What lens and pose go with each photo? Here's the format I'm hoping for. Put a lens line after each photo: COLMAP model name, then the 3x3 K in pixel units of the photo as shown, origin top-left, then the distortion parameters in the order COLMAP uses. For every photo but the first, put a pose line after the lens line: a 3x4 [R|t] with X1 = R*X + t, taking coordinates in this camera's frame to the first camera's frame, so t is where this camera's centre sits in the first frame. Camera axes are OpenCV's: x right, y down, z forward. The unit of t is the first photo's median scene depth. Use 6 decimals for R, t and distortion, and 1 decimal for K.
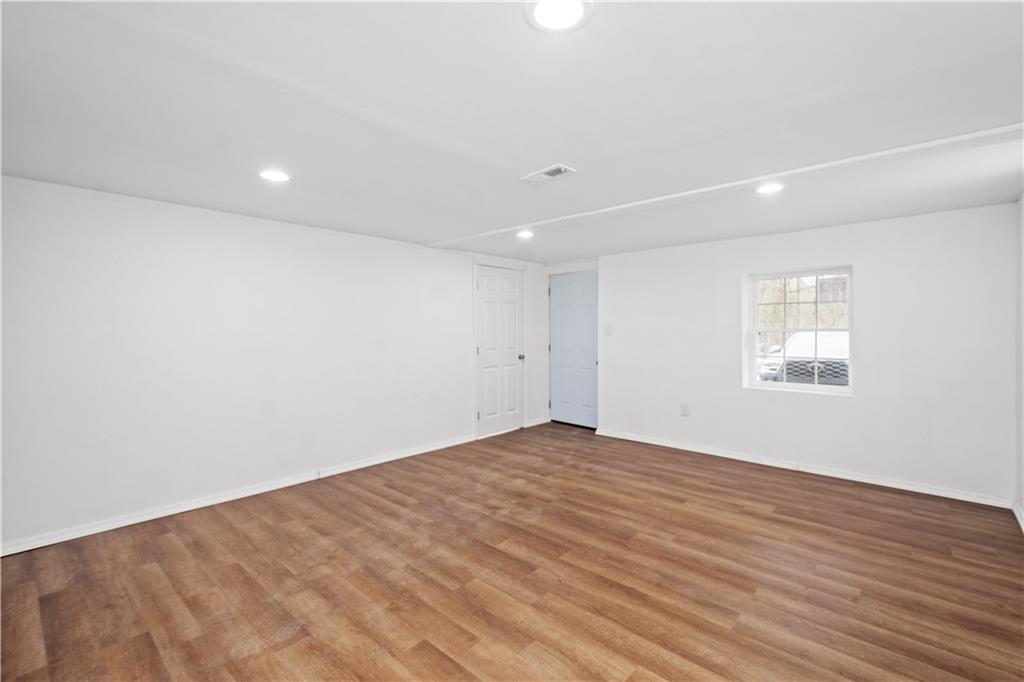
lens RADIAL K [[451.8, 0, 511.8], [0, 451.8, 336.4], [0, 0, 1]] dist [0.000015, 0.000053]
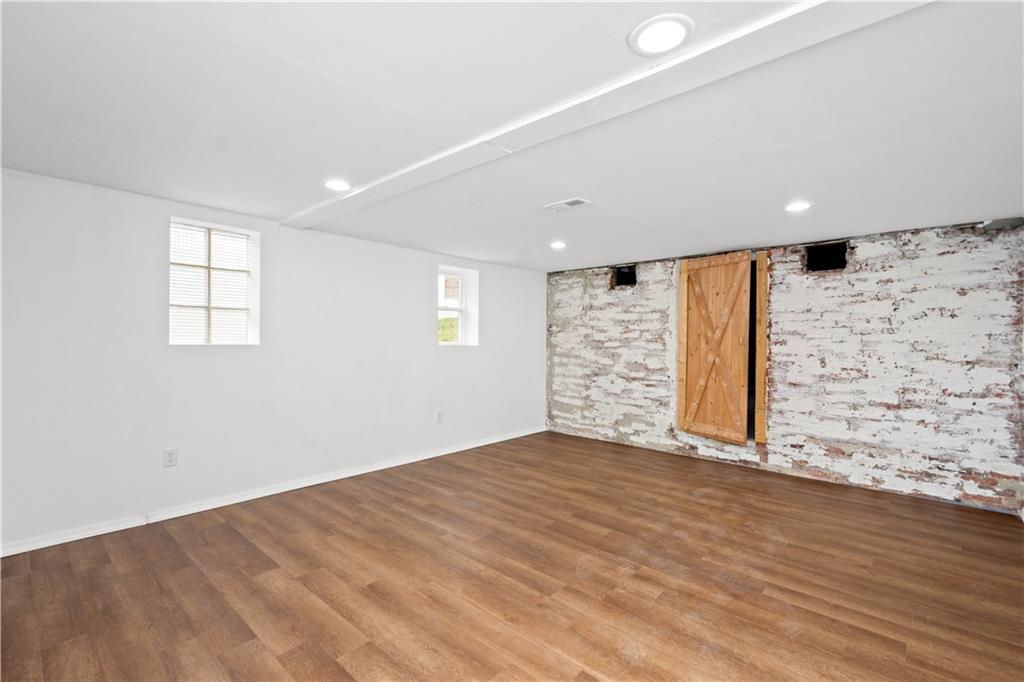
lens RADIAL K [[451.8, 0, 512.2], [0, 451.8, 338.9], [0, 0, 1]] dist [0.000015, 0.000053]
pose [[-0.999980, -0.006339, -0.000832, 0.198717], [-0.006351, 0.999870, 0.014798, -0.018452], [0.000738, 0.014803, -0.999890, 1.962104]]
